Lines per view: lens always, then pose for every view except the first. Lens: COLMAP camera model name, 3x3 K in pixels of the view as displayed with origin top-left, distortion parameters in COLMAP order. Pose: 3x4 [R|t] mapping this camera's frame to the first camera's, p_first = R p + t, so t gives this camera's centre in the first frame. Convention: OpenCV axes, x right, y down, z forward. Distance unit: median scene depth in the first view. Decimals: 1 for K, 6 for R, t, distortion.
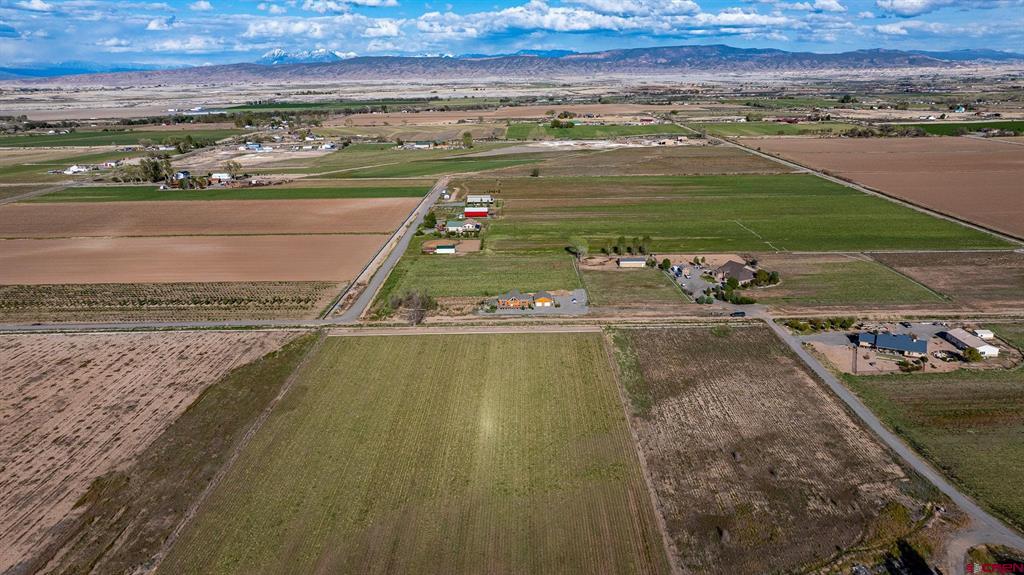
lens RADIAL K [[724.9, 0, 504.1], [0, 724.9, 284.5], [0, 0, 1]] dist [-0.042065, 0.046143]
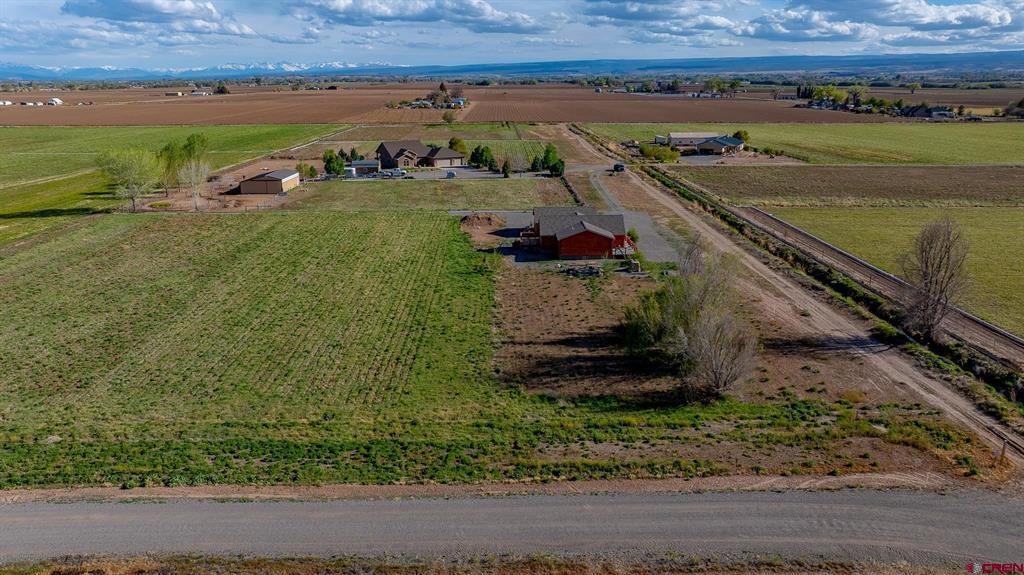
lens RADIAL K [[724.9, 0, 519.7], [0, 724.9, 283.1], [0, 0, 1]] dist [-0.042065, 0.046143]
pose [[-0.039455, -0.257559, 0.965457, -0.313128], [0.280160, 0.924603, 0.258109, -0.053511], [-0.959142, 0.280666, 0.035677, 1.024927]]
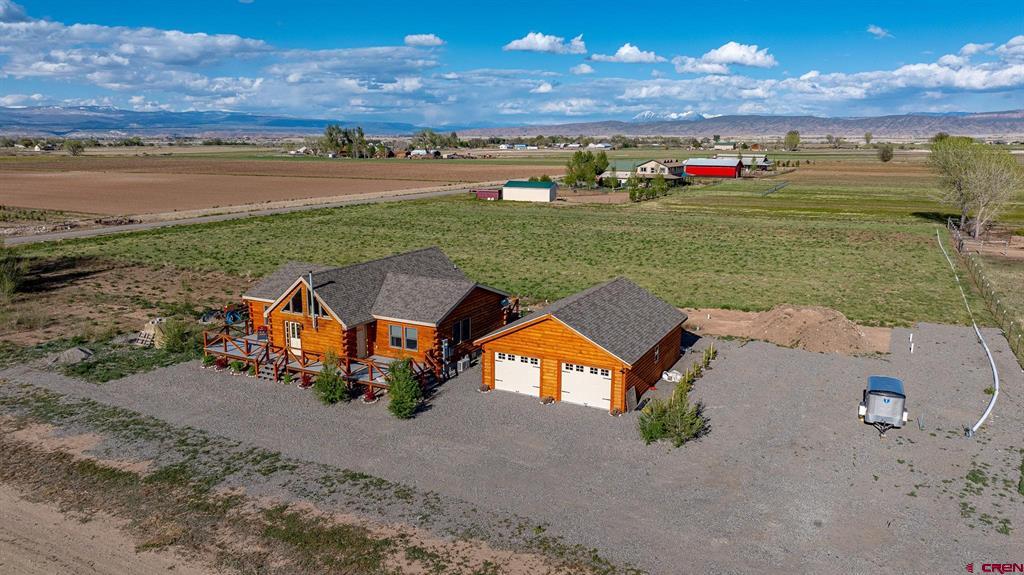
lens RADIAL K [[724.9, 0, 508.4], [0, 724.9, 286.6], [0, 0, 1]] dist [-0.042065, 0.046143]
pose [[0.888974, 0.104848, -0.445794, 0.094062], [-0.138926, 0.989309, -0.044358, 0.018502], [0.436377, 0.101366, 0.894036, 0.894277]]
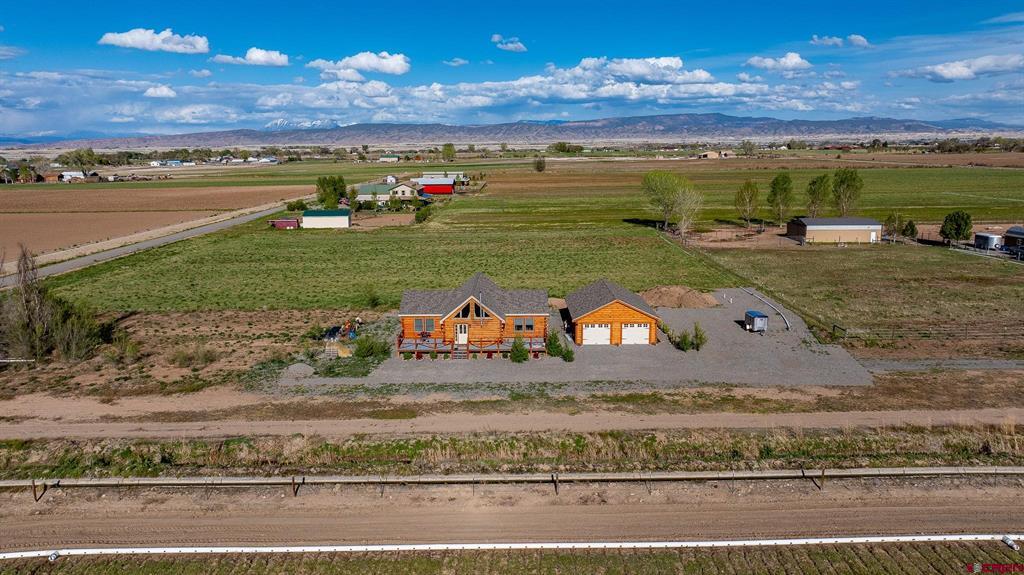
lens RADIAL K [[724.9, 0, 511.6], [0, 724.9, 296.5], [0, 0, 1]] dist [-0.042065, 0.046143]
pose [[0.999929, -0.000009, 0.011906, 0.021579], [0.000904, 0.997170, -0.075179, 0.031284], [-0.011871, 0.075185, 0.997099, 0.788612]]
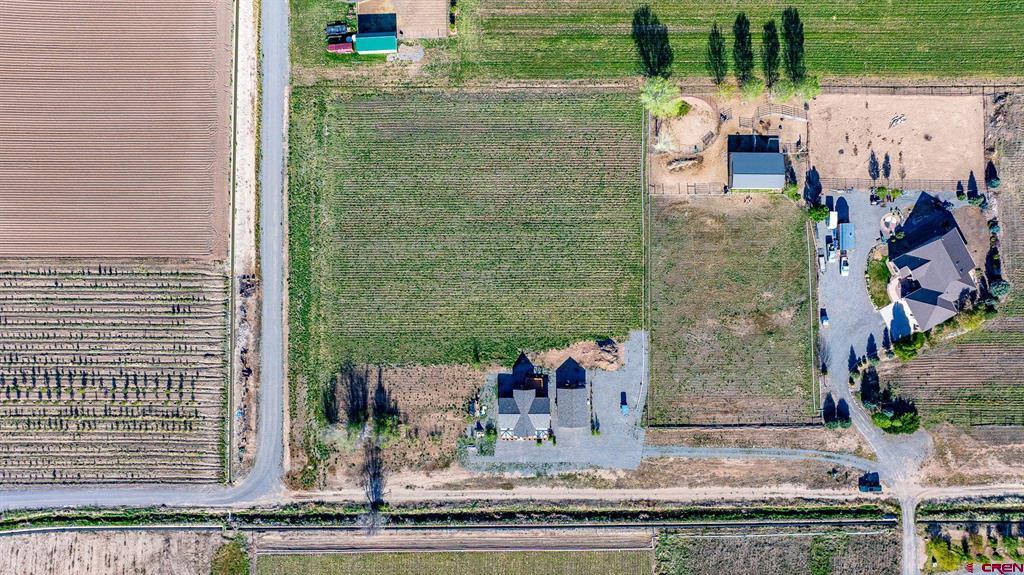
lens RADIAL K [[724.9, 0, 514.9], [0, 724.9, 289.5], [0, 0, 1]] dist [-0.042065, 0.046143]
pose [[0.999875, -0.015791, 0.000195, 0.007287], [0.004099, 0.271391, 0.962460, -0.587854], [-0.015251, -0.962340, 0.271422, 0.938307]]
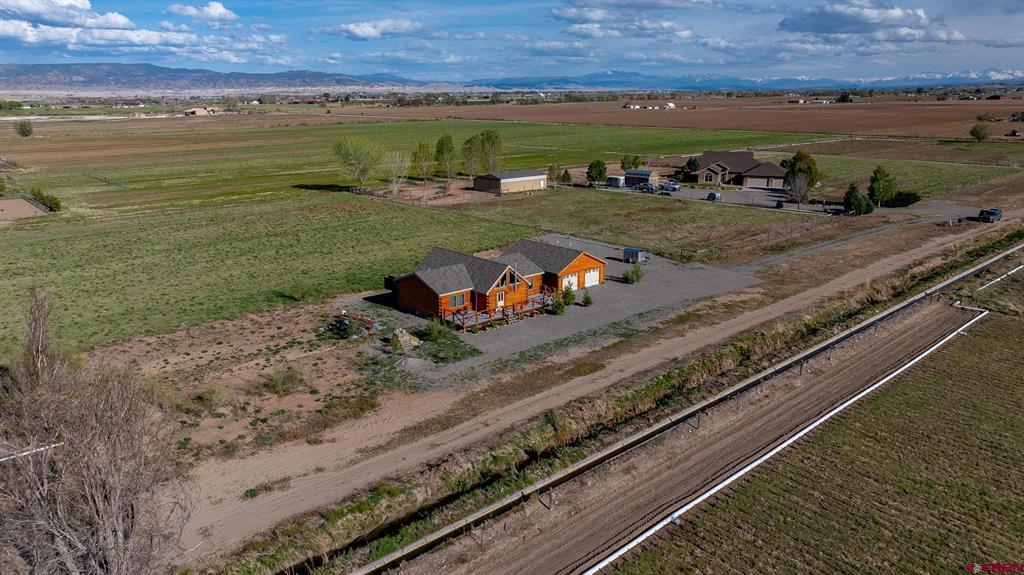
lens RADIAL K [[724.9, 0, 517.2], [0, 724.9, 291.3], [0, 0, 1]] dist [-0.042065, 0.046143]
pose [[0.737298, -0.170505, 0.653697, -0.127301], [0.184360, 0.981680, 0.048116, 0.014116], [-0.649926, 0.085040, 0.755225, 0.818828]]
